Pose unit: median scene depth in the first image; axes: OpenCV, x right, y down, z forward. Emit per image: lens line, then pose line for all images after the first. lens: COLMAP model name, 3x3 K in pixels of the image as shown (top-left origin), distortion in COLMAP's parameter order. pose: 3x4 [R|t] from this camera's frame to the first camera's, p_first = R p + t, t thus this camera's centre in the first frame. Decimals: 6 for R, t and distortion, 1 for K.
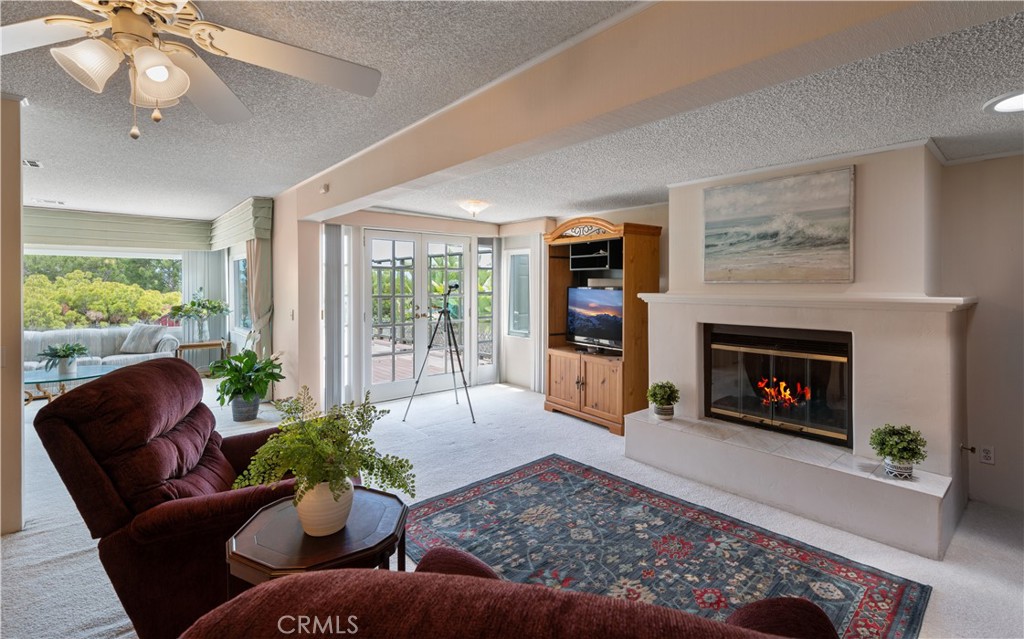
lens RADIAL K [[451.1, 0, 513.8], [0, 451.1, 289.3], [0, 0, 1]] dist [0.000570, 0.000089]
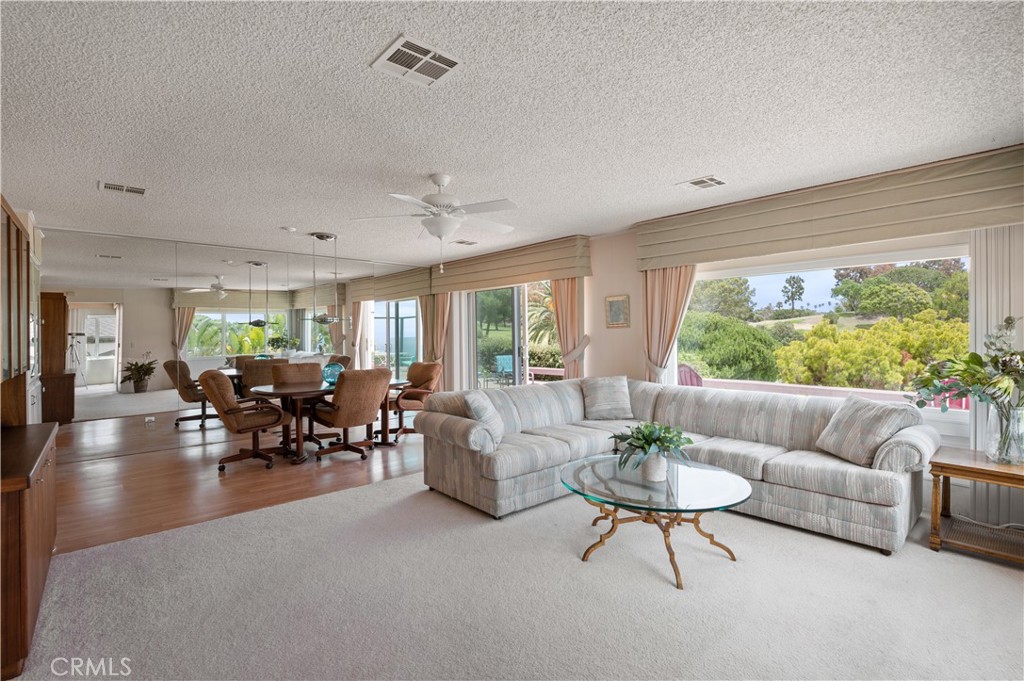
lens RADIAL K [[476.2, 0, 512.0], [0, 476.2, 340.5], [0, 0, 1]] dist [-0.001927, -0.000396]
pose [[-0.004672, 0.008496, -0.999953, -0.165317], [0.001321, 0.999963, 0.008490, 0.006243], [0.999988, -0.001281, -0.004683, 0.328718]]
